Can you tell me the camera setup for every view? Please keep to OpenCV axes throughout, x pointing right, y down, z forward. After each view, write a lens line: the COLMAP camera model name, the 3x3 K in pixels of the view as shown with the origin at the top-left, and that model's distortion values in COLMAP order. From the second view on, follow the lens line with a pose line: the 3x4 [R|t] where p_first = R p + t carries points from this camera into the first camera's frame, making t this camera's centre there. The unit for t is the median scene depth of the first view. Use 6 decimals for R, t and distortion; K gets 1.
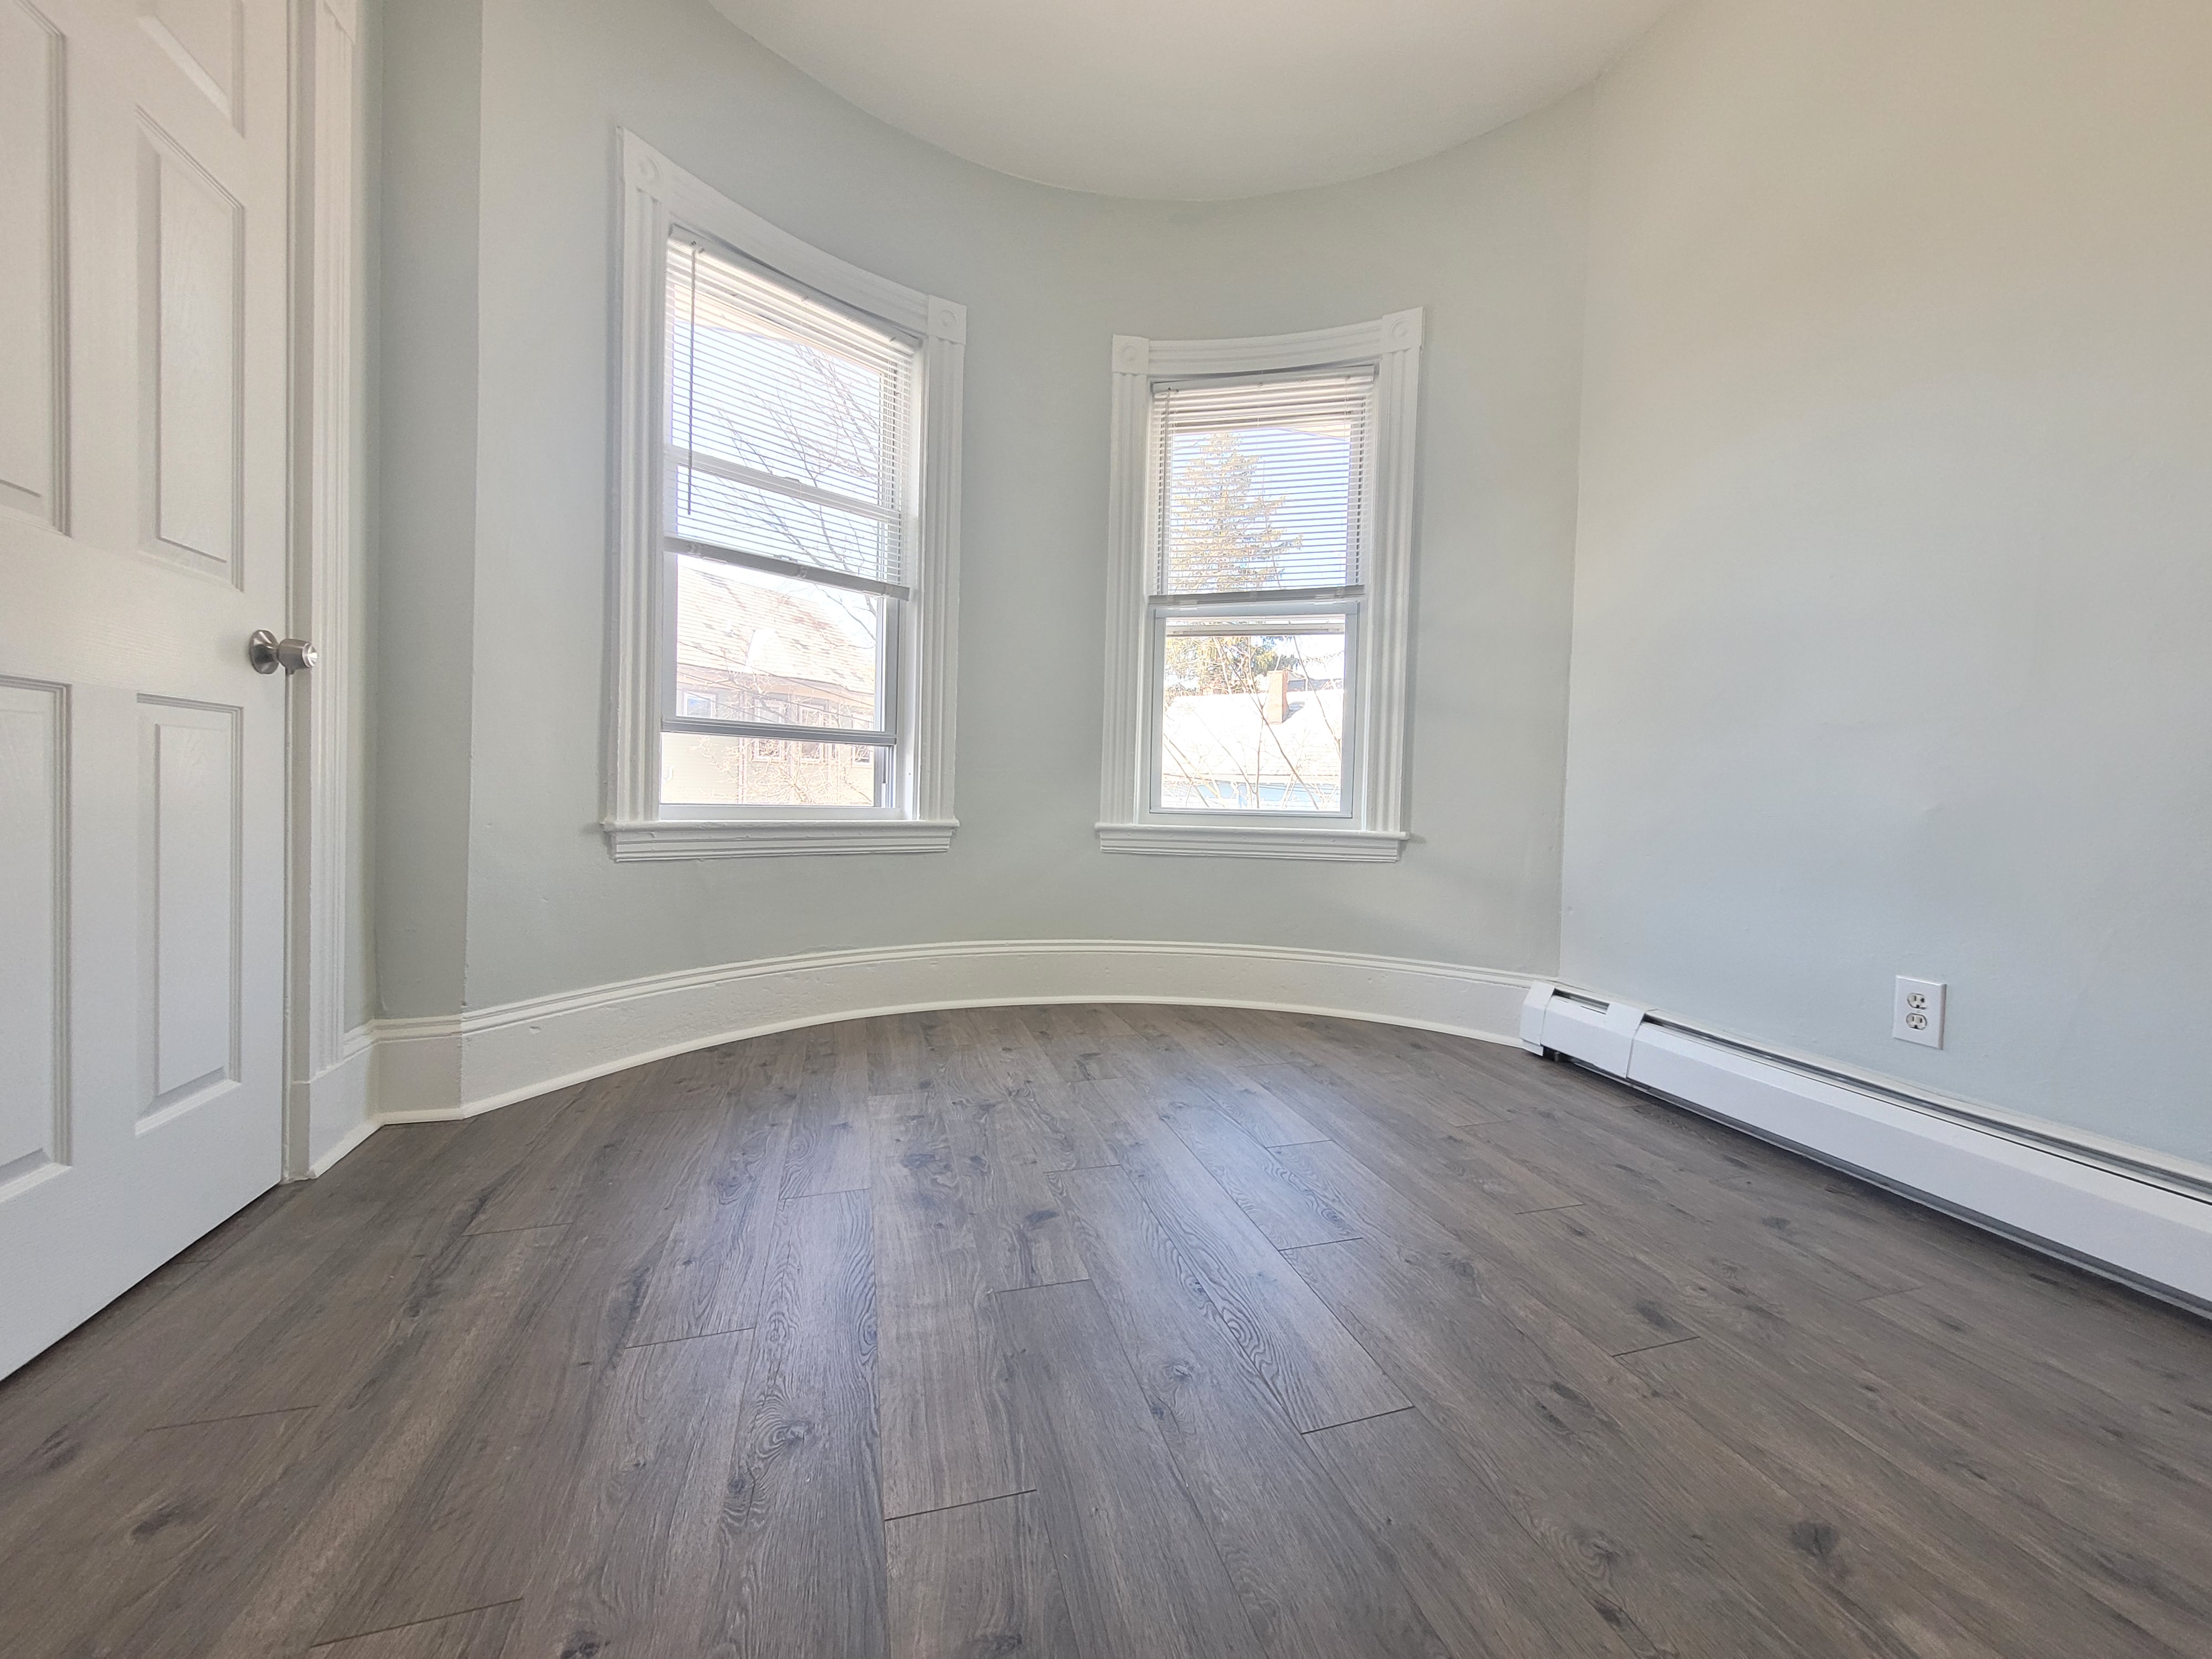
lens RADIAL K [[871.8, 0, 1127.7], [0, 871.8, 818.0], [0, 0, 1]] dist [0.003124, -0.000506]
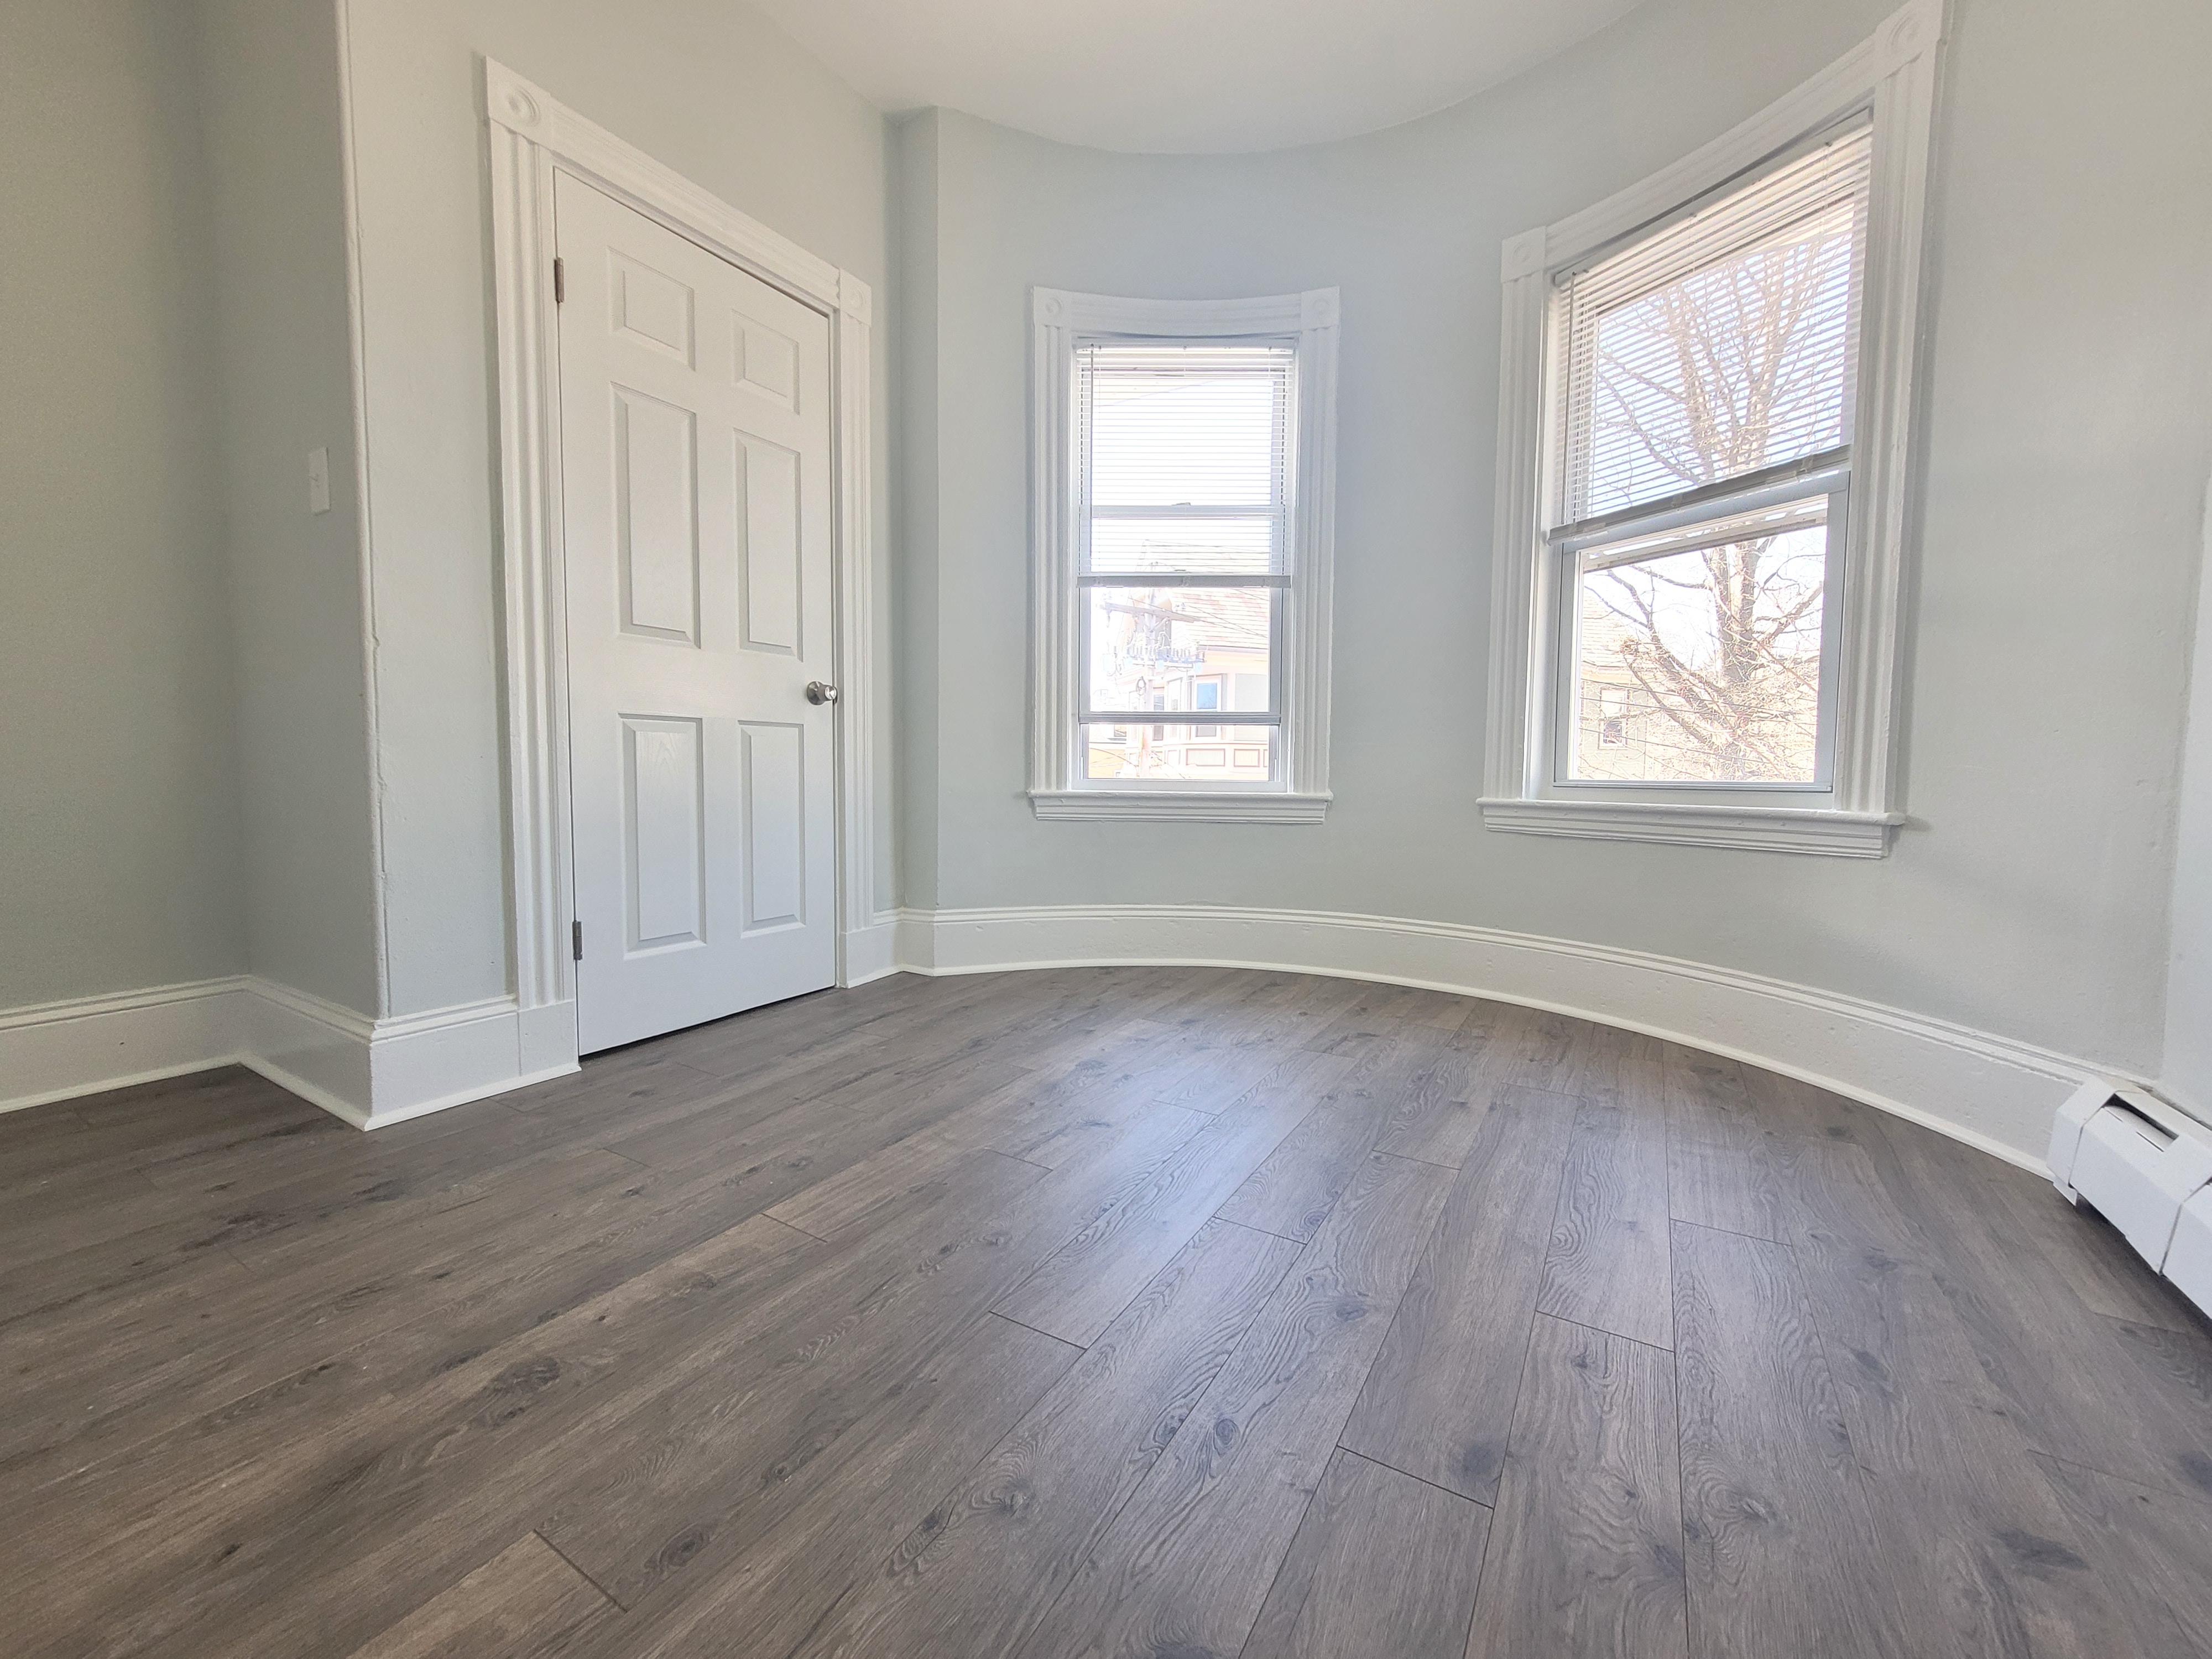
lens RADIAL K [[871.8, 0, 1127.7], [0, 871.8, 818.0], [0, 0, 1]] dist [0.003124, -0.000506]
pose [[0.666551, 0.023880, -0.745077, 0.493915], [-0.012498, 0.999704, 0.020860, 0.015557], [0.745354, -0.004593, 0.666653, 0.162838]]
